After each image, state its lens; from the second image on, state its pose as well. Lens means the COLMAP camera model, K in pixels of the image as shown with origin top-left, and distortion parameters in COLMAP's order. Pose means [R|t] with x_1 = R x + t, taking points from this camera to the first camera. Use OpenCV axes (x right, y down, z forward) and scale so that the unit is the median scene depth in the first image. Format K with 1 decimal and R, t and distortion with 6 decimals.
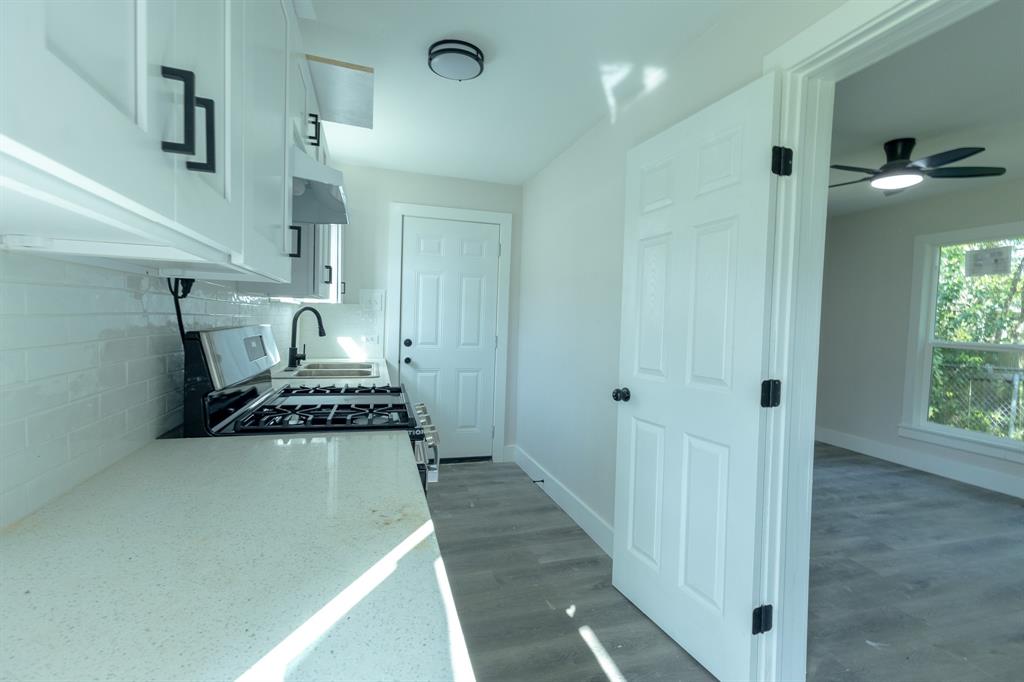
lens RADIAL K [[472.3, 0, 513.8], [0, 472.3, 340.0], [0, 0, 1]] dist [0.004275, 0.000040]
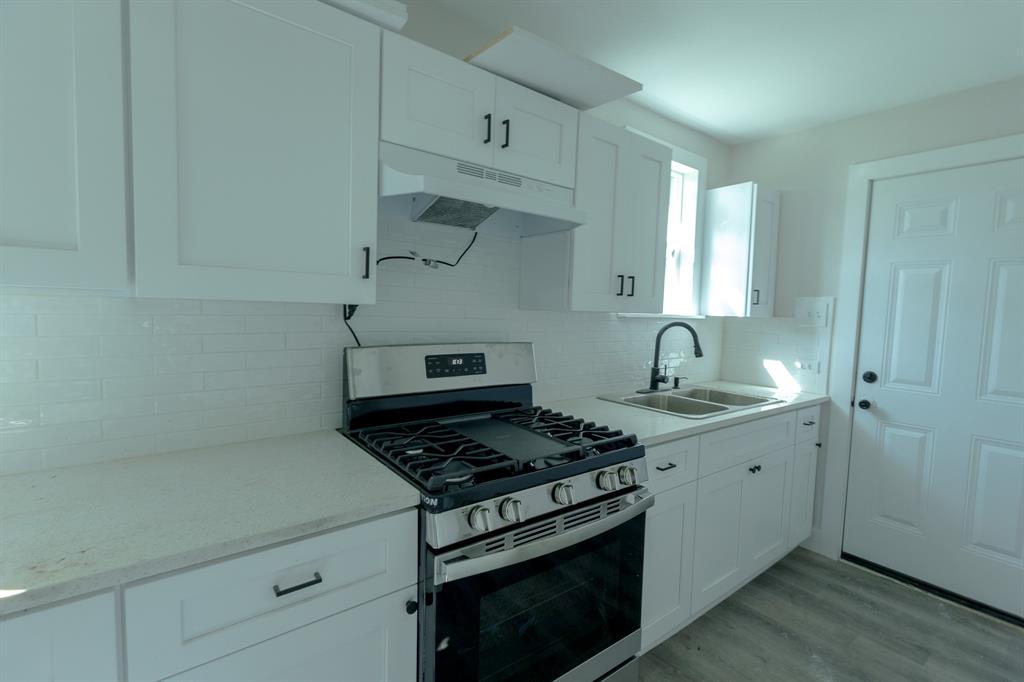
lens RADIAL K [[472.3, 0, 517.9], [0, 472.3, 338.5], [0, 0, 1]] dist [0.004275, 0.000040]
pose [[0.367723, 0.043294, -0.928927, 0.191191], [-0.061657, 0.997853, 0.022099, -0.030465], [0.927889, 0.049148, 0.369603, 0.305489]]
